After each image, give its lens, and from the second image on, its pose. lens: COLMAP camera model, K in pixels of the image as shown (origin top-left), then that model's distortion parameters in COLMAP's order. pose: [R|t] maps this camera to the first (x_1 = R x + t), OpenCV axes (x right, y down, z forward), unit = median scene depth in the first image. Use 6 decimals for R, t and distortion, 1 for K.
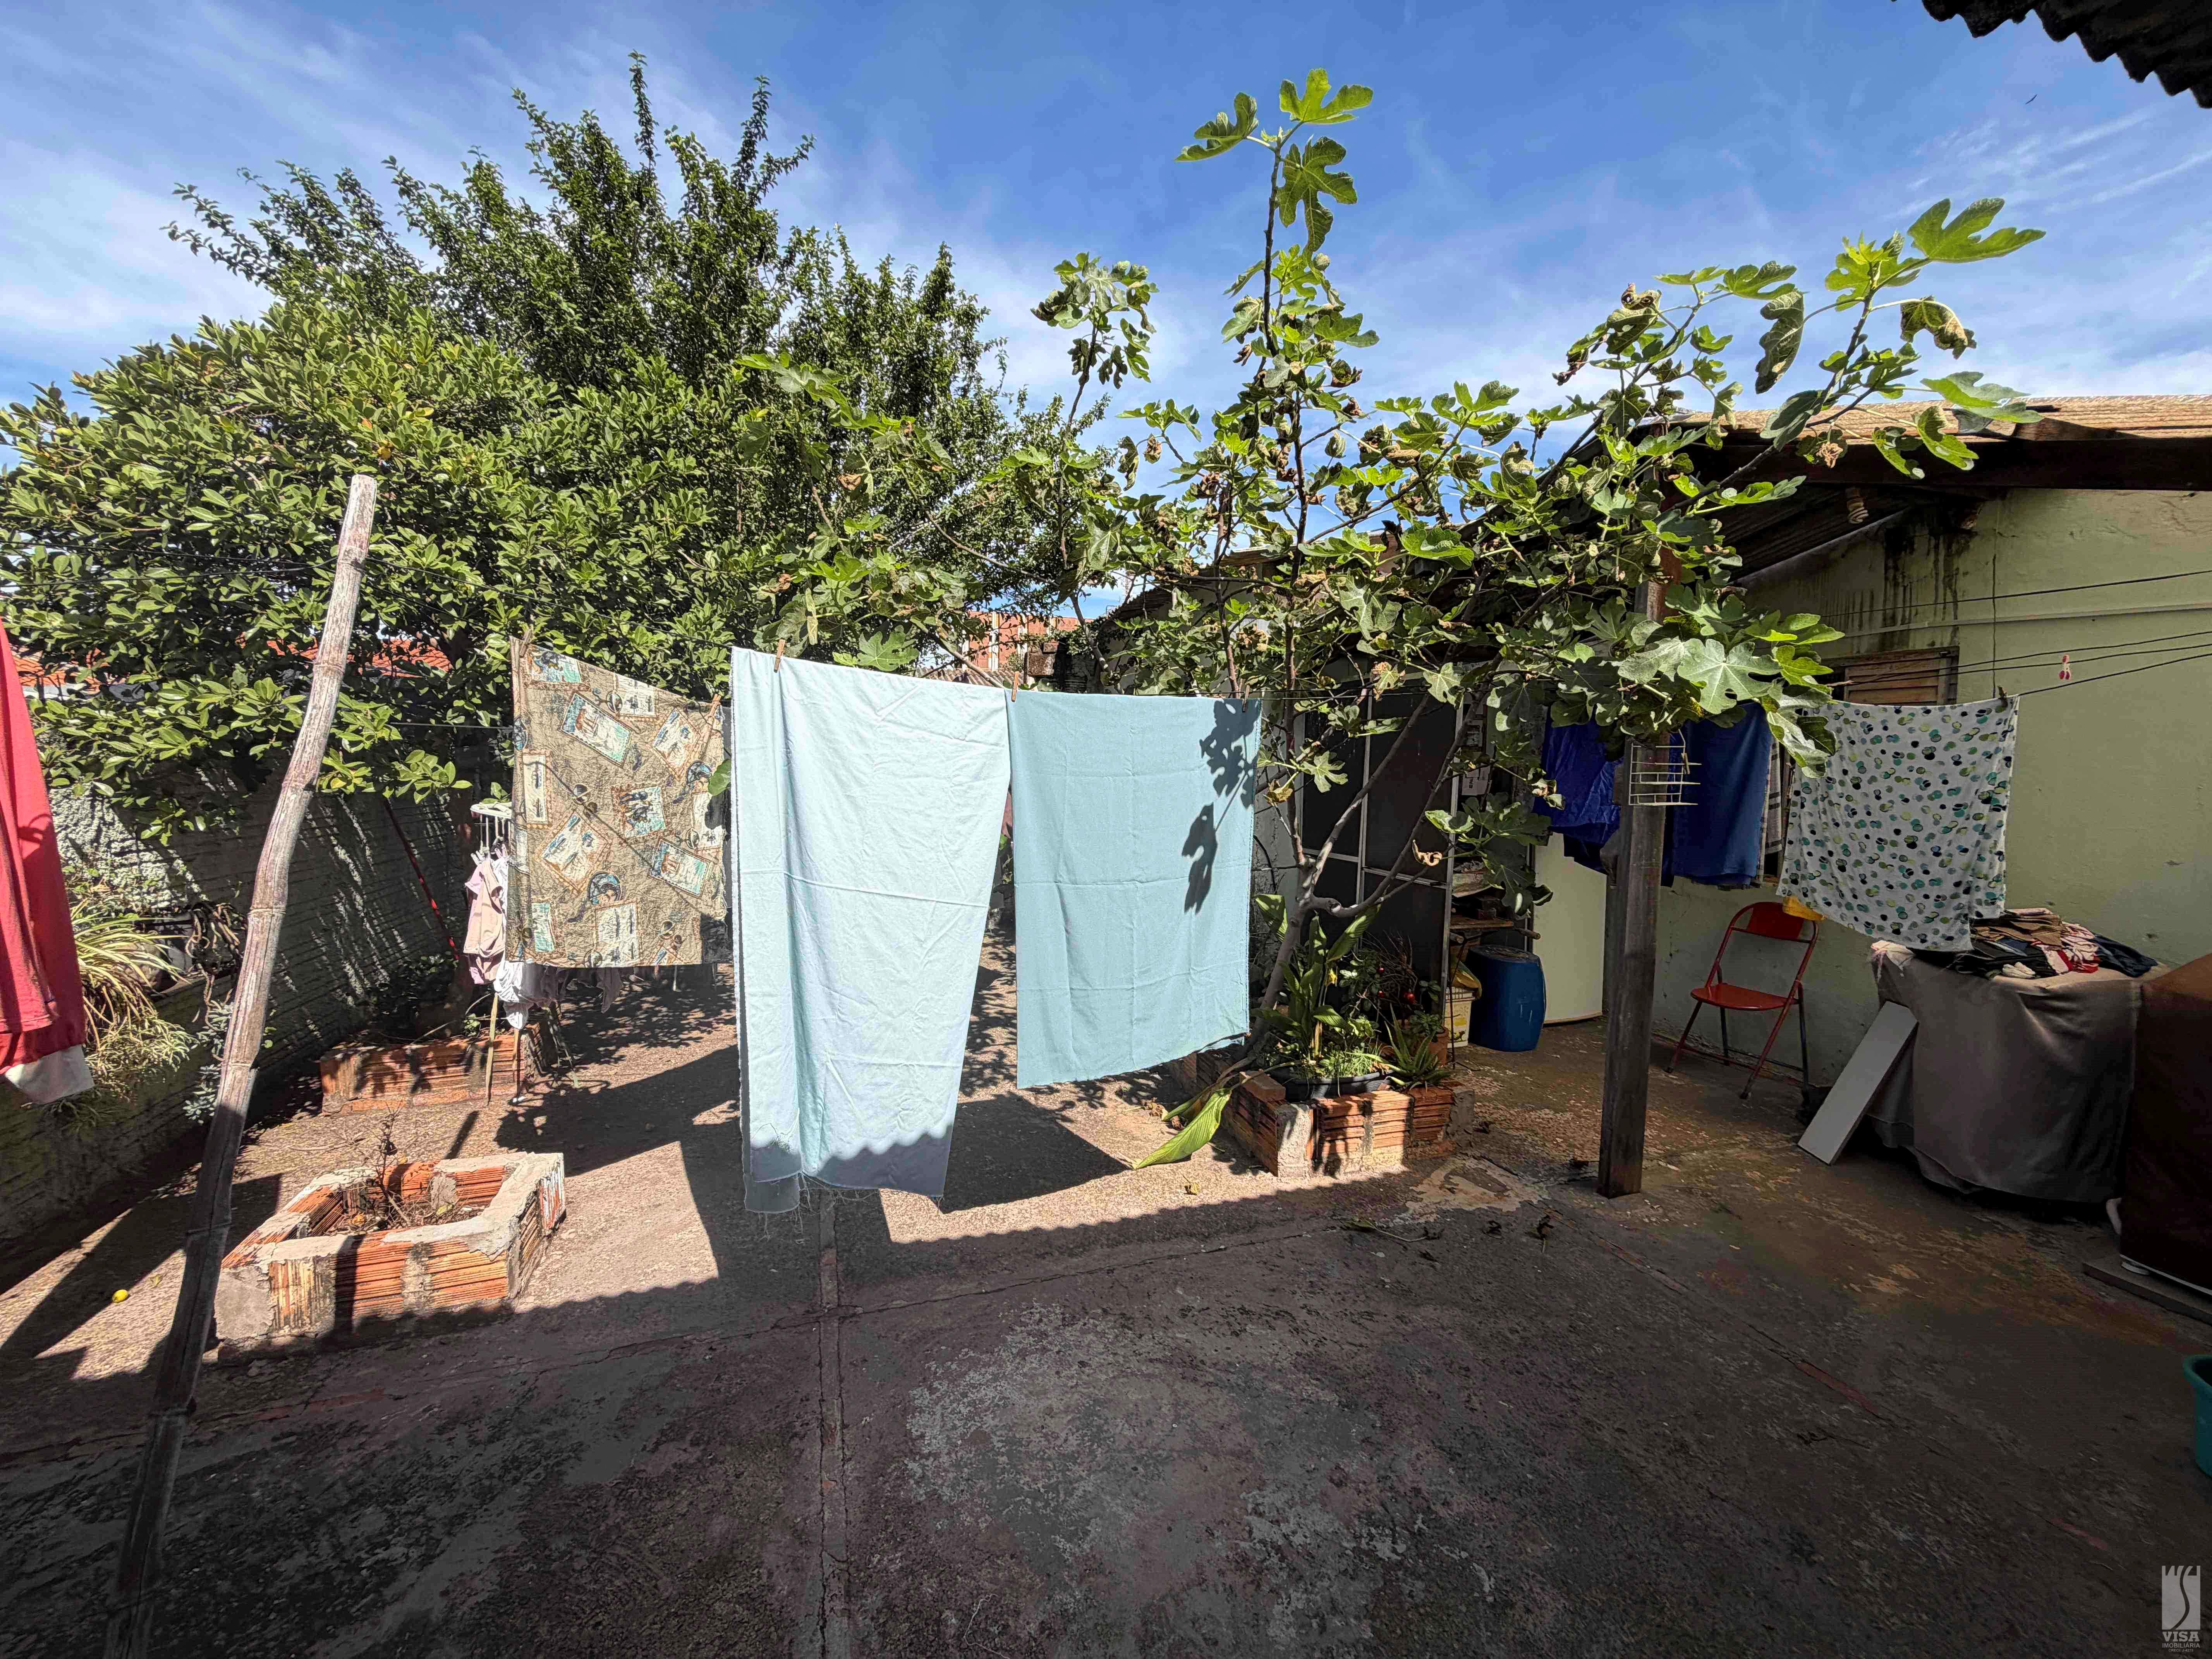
lens RADIAL K [[879.6, 0, 1104.4], [0, 879.6, 826.1], [0, 0, 1]] dist [0.000158, 0.000067]
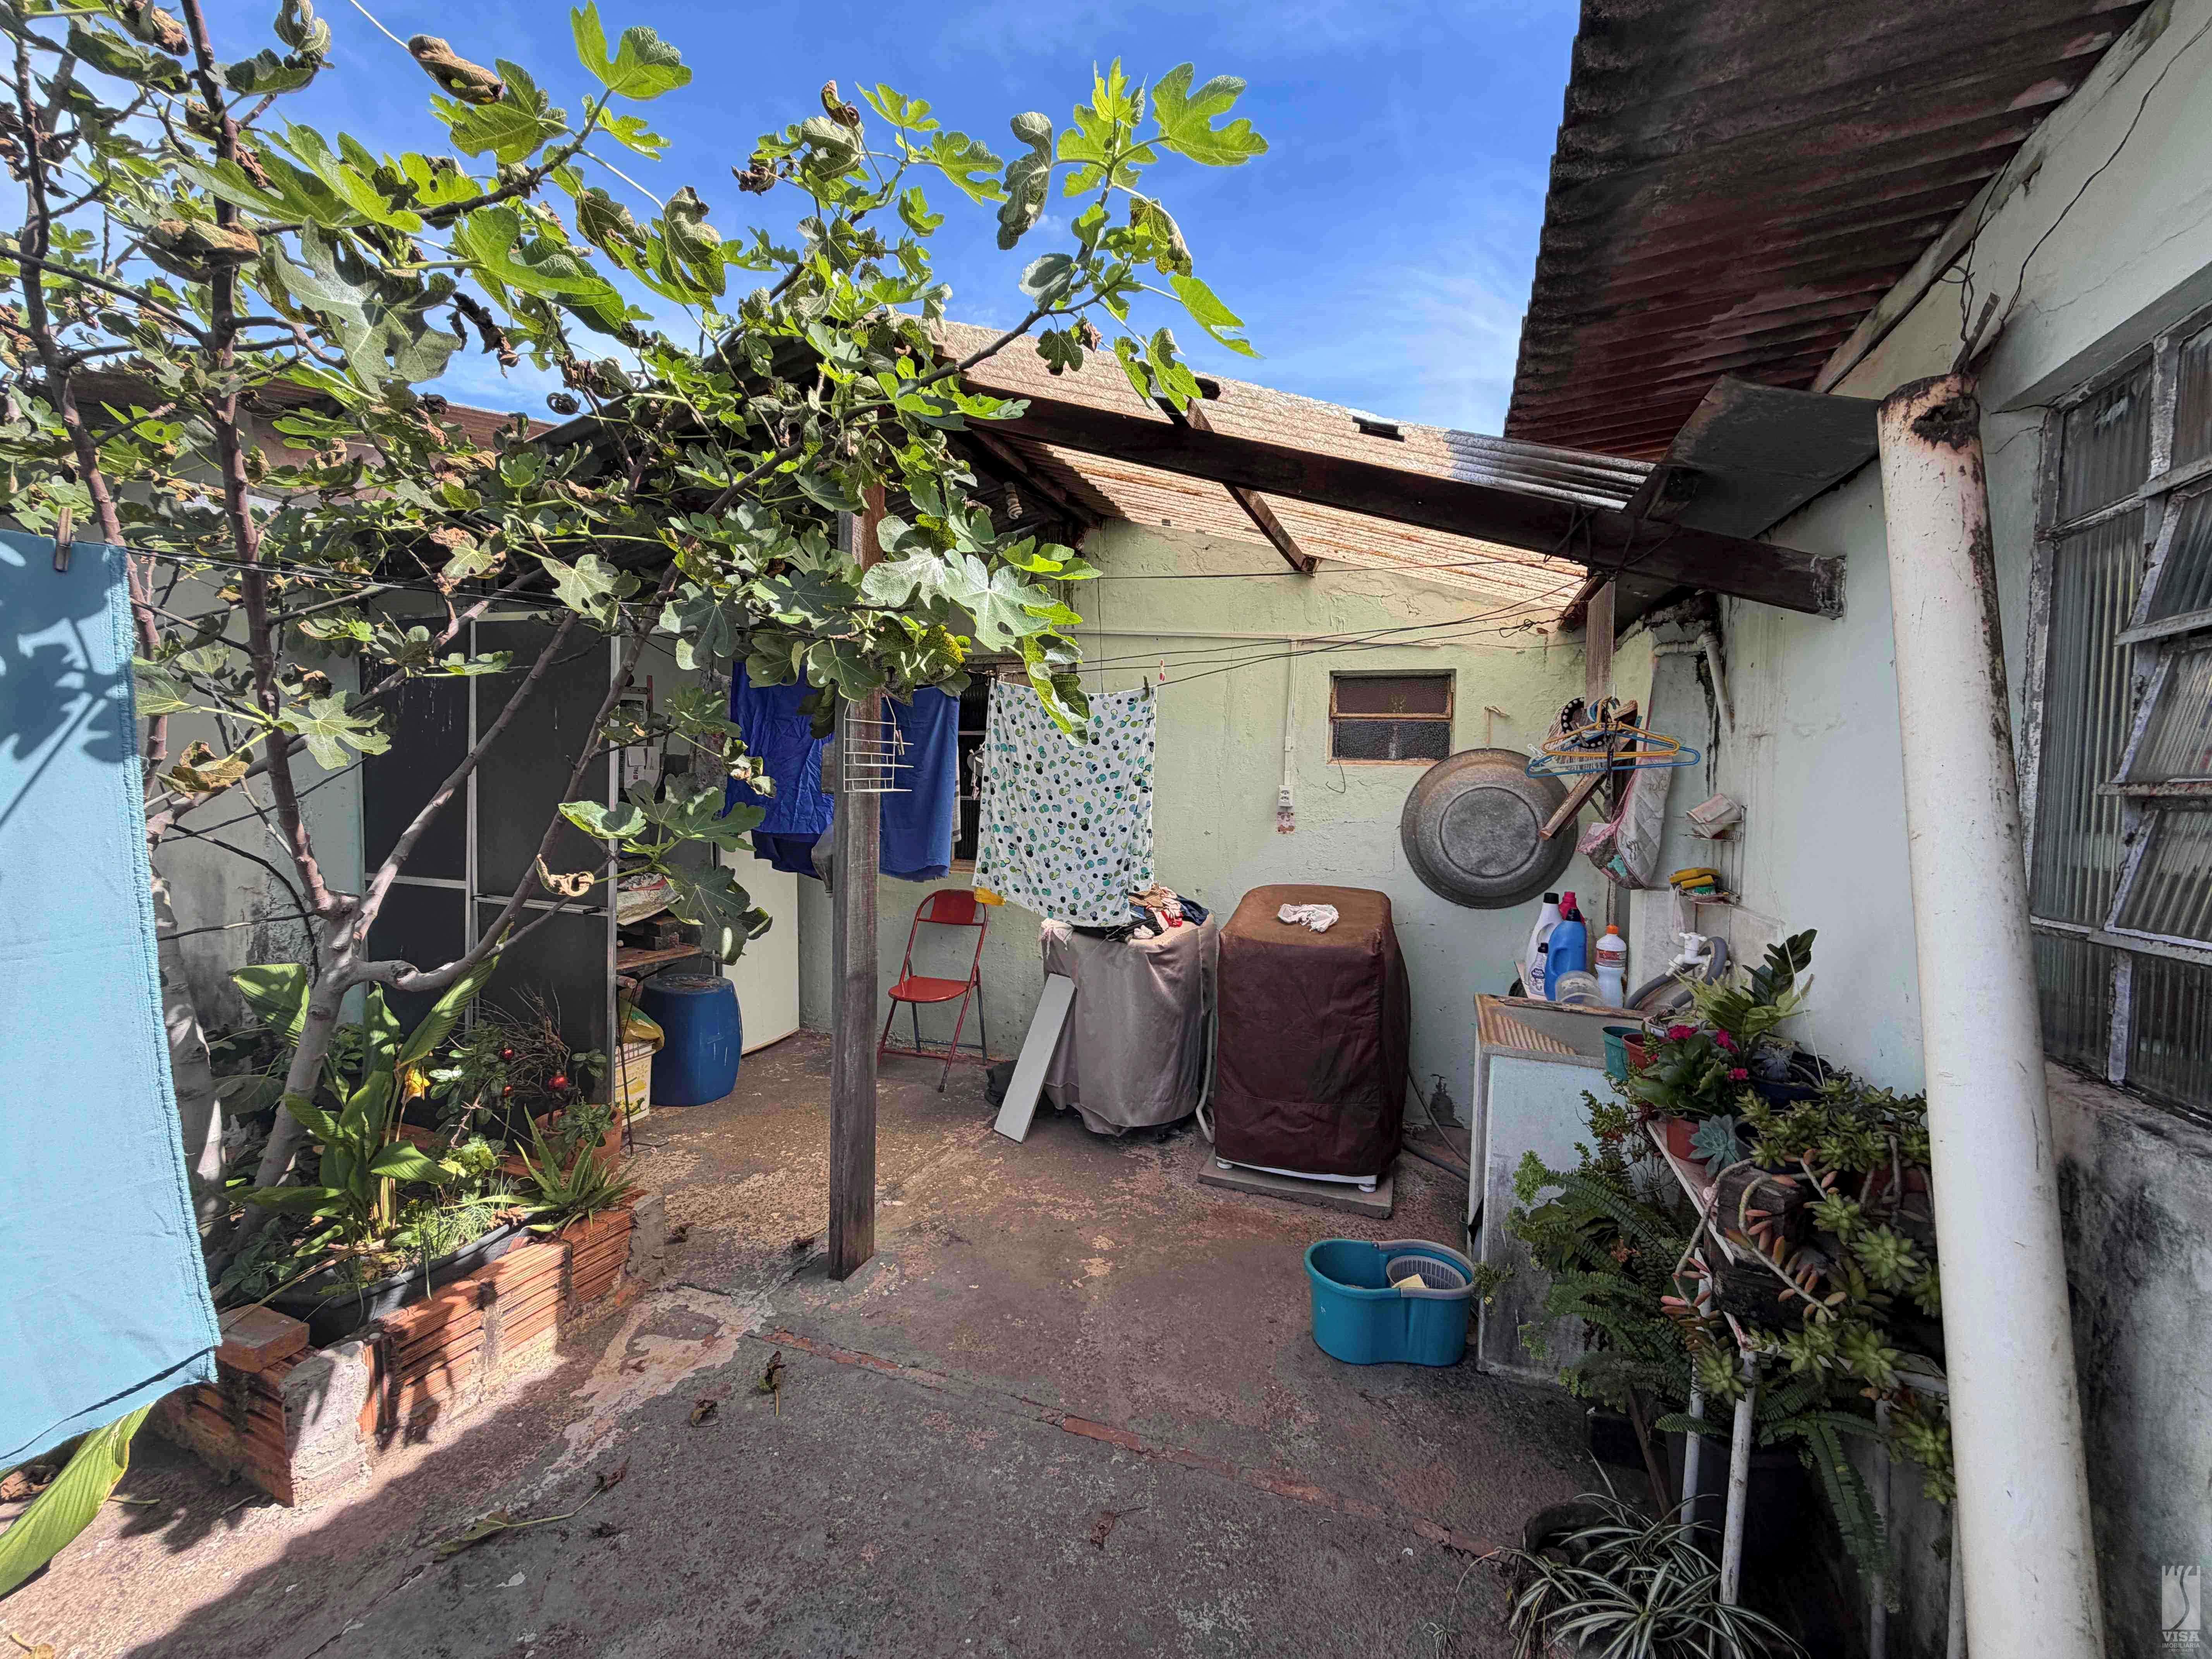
lens RADIAL K [[879.6, 0, 1104.4], [0, 879.6, 826.1], [0, 0, 1]] dist [0.000158, 0.000067]
pose [[0.632662, -0.040475, 0.773370, 0.114017], [0.042141, 0.998953, 0.017807, 0.002573], [-0.773281, 0.021325, 0.633705, 0.283054]]
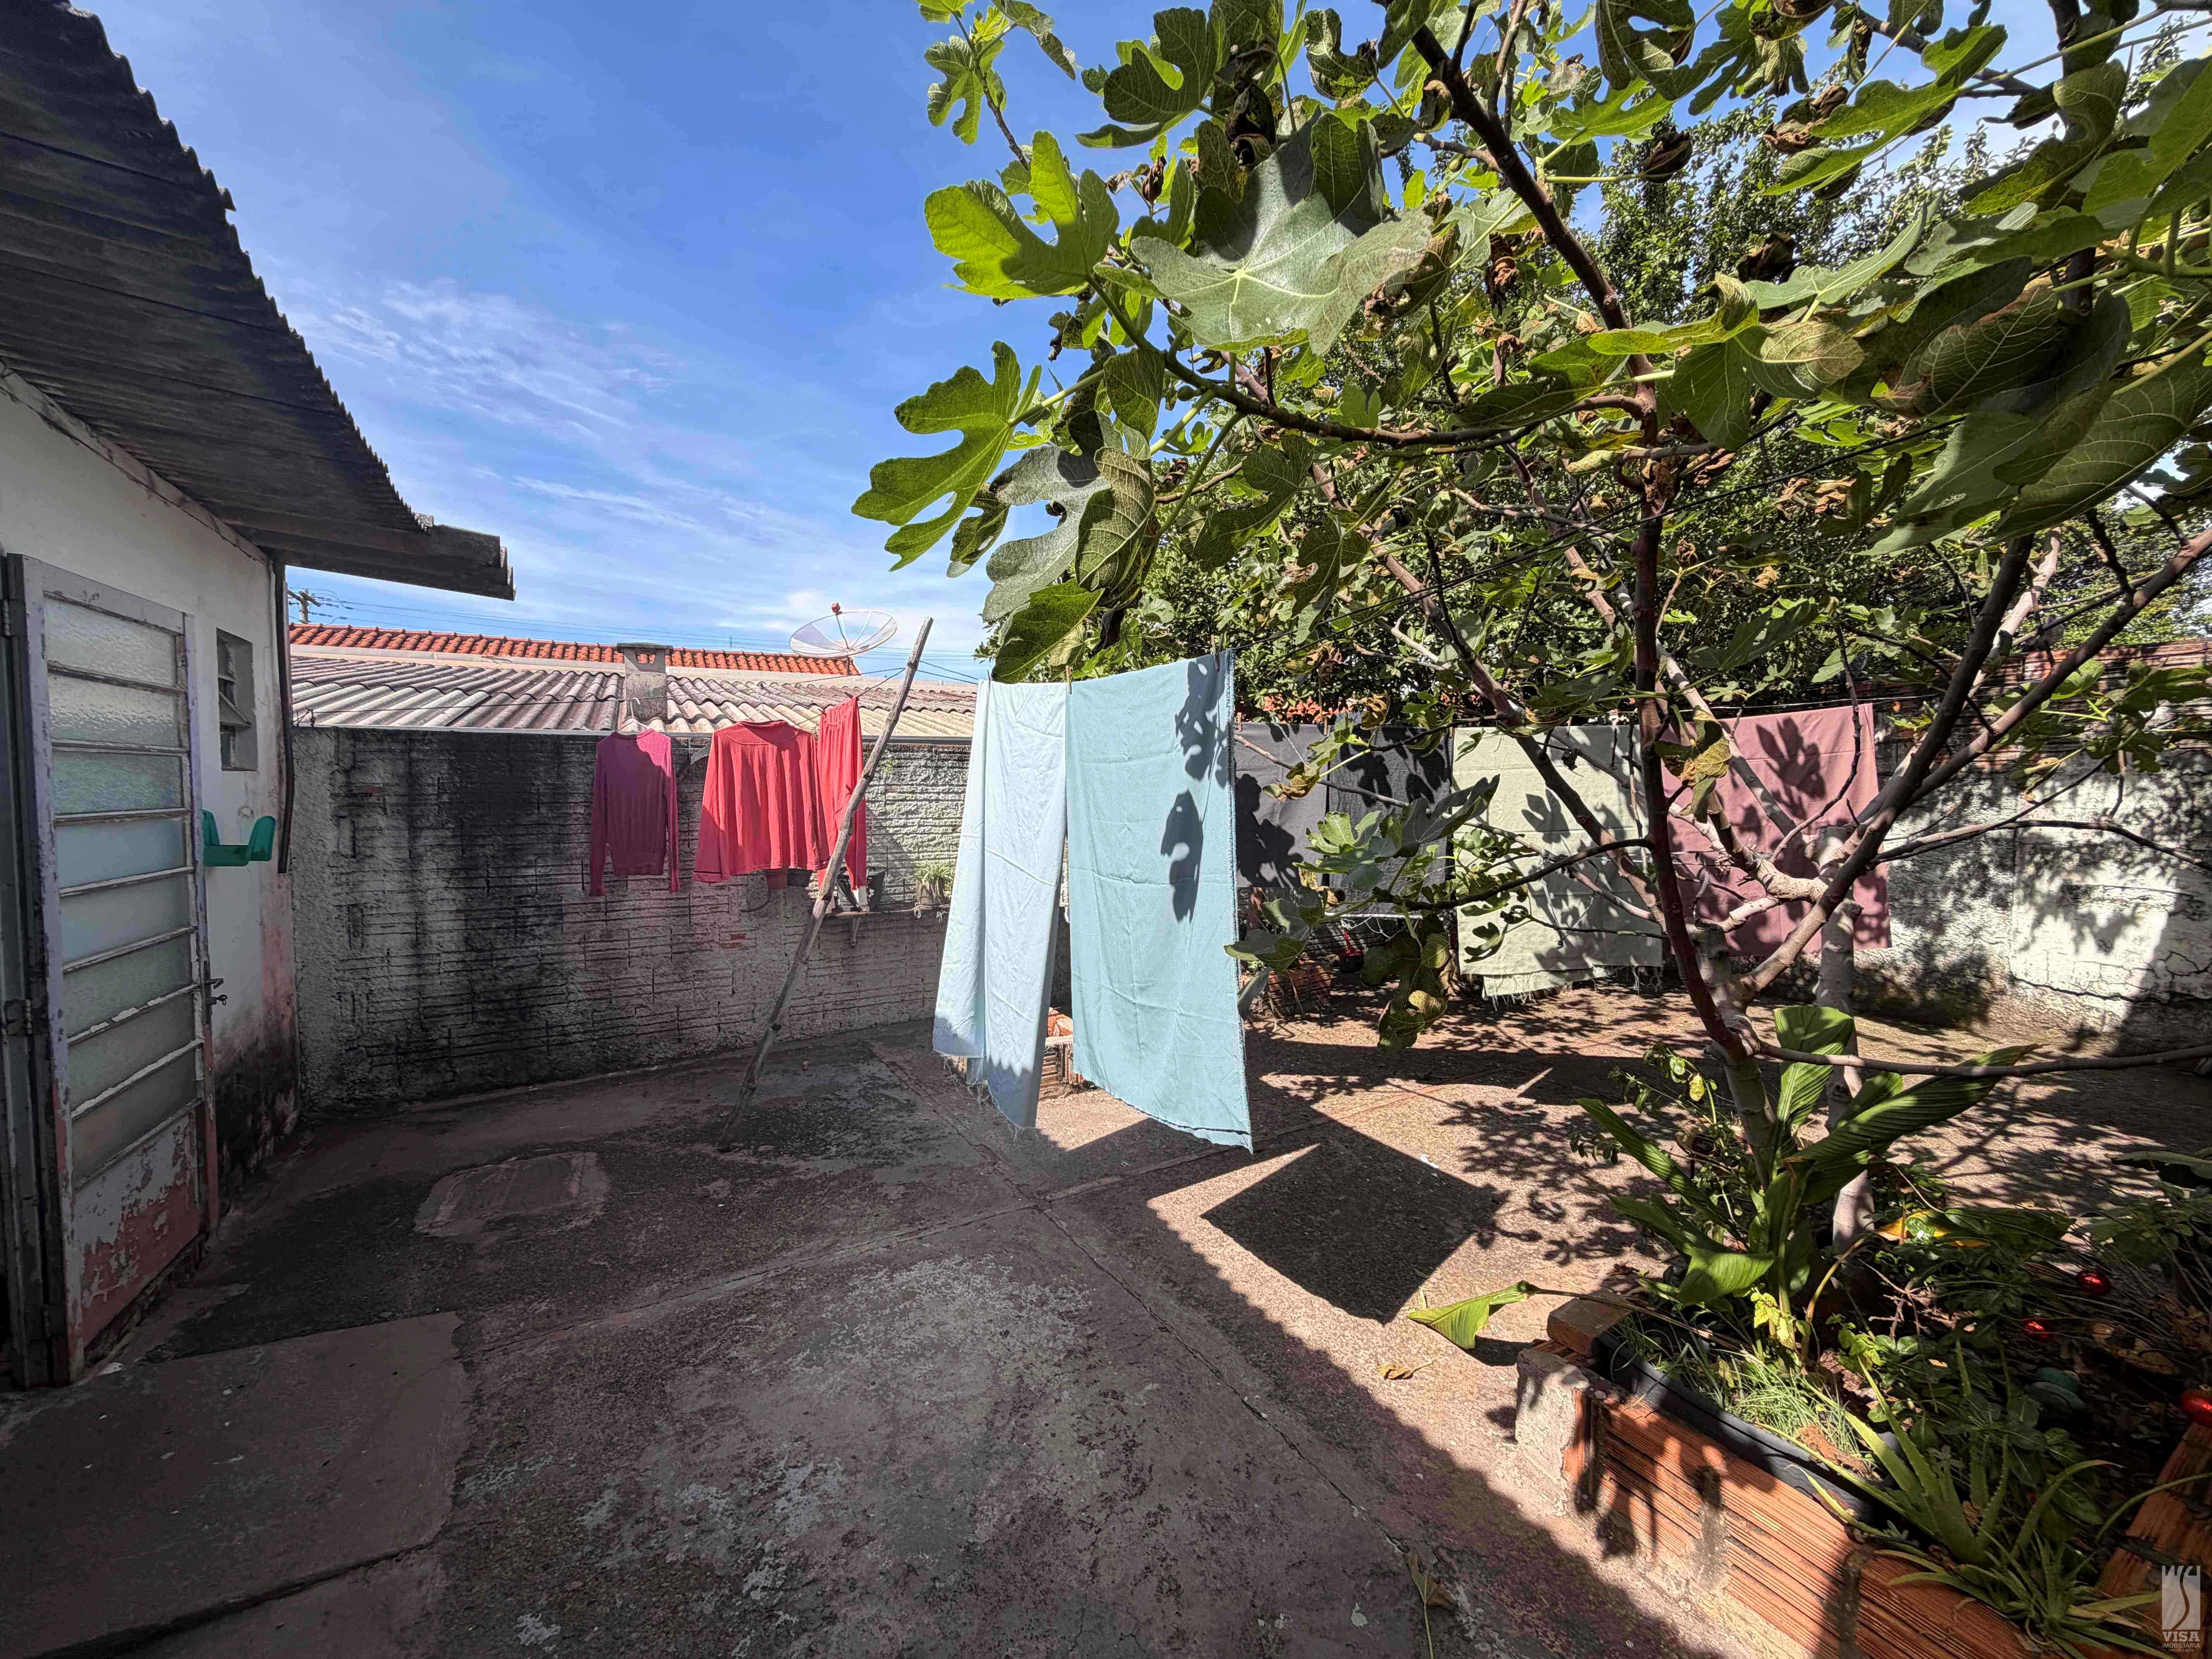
lens RADIAL K [[889.2, 0, 1107.0], [0, 889.2, 806.2], [0, 0, 1]] dist [-0.000444, -0.000080]
pose [[0.209516, 0.016948, -0.977658, 0.698789], [-0.068428, 0.997653, 0.002630, -0.007863], [0.975408, 0.066348, 0.210184, 0.598262]]
